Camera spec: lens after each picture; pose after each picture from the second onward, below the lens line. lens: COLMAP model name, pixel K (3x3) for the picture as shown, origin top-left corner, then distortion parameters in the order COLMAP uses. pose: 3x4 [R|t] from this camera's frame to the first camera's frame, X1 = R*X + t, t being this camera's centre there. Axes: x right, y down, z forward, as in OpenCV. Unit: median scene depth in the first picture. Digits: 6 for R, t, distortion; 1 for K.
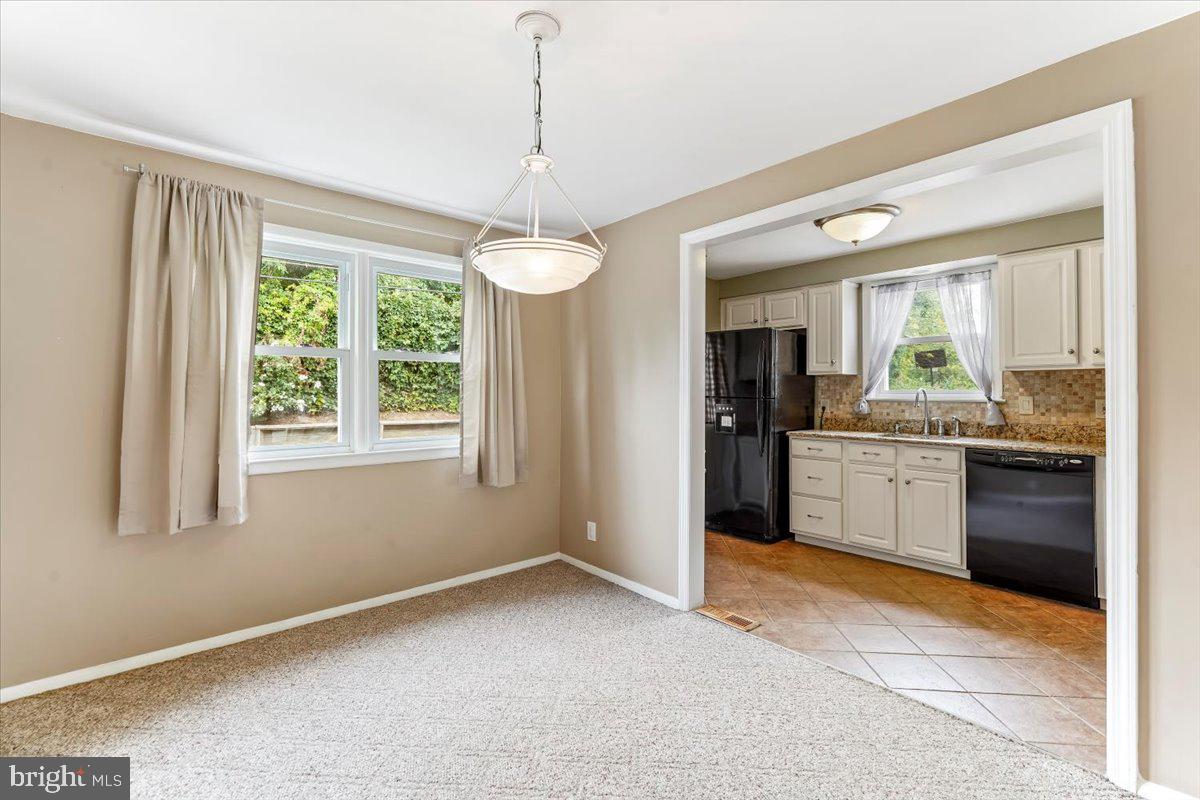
lens RADIAL K [[521.6, 0, 597.4], [0, 521.6, 387.1], [0, 0, 1]] dist [0.000725, -0.000045]
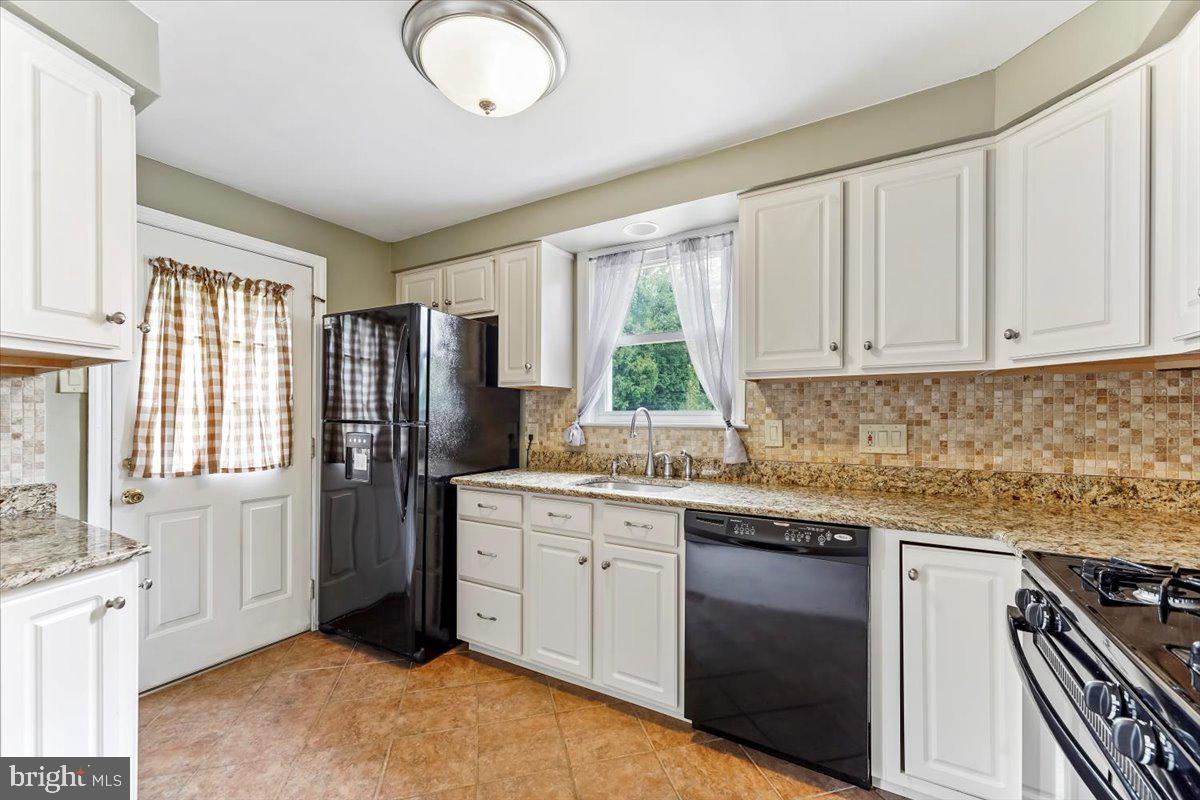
lens RADIAL K [[480.0, 0, 597.5], [0, 480.0, 418.5], [0, 0, 1]] dist [0.000373, 0.000036]
pose [[0.948672, -0.000119, 0.316263, 0.380343], [-0.004875, 0.999876, 0.015001, 0.007287], [-0.316225, -0.015773, 0.948553, 0.449948]]
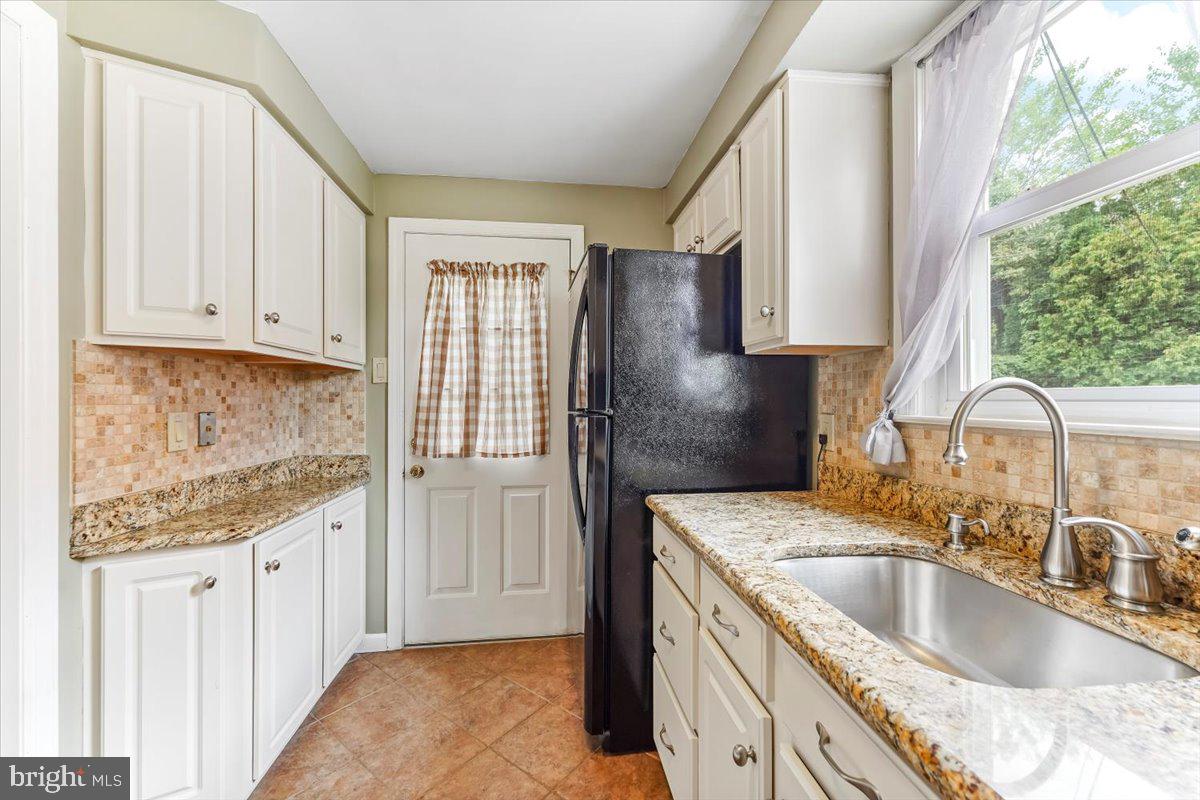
lens RADIAL K [[480.4, 0, 599.5], [0, 480.4, 398.1], [0, 0, 1]] dist [0.001054, -0.000038]
pose [[0.830392, -0.002811, -0.557172, 0.592650], [0.007273, 0.999957, 0.005793, 0.008234], [0.557131, -0.008863, 0.830377, 0.730144]]
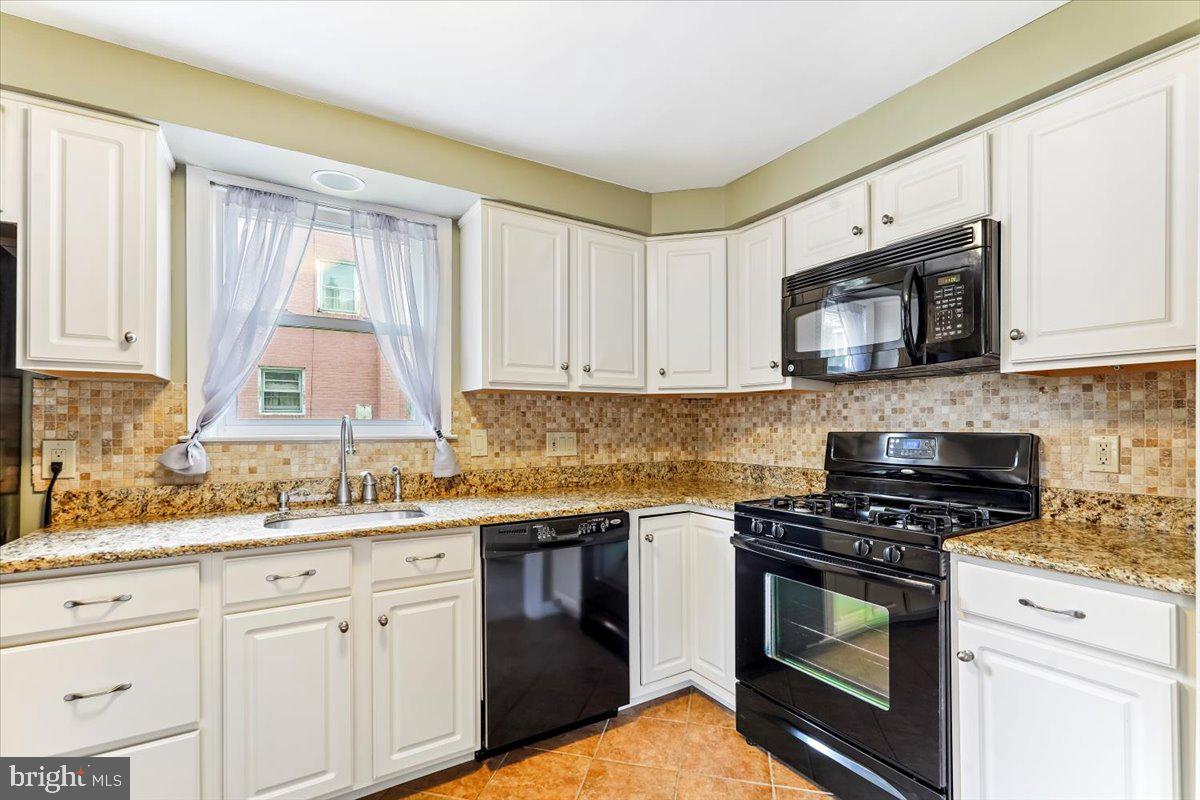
lens RADIAL K [[537.2, 0, 598.8], [0, 537.2, 425.7], [0, 0, 1]] dist [-0.000405, -0.000172]
pose [[0.159318, -0.000566, 0.987227, 0.150716], [-0.008555, 0.999961, 0.001954, 0.009573], [-0.987190, -0.008757, 0.159307, 0.681419]]
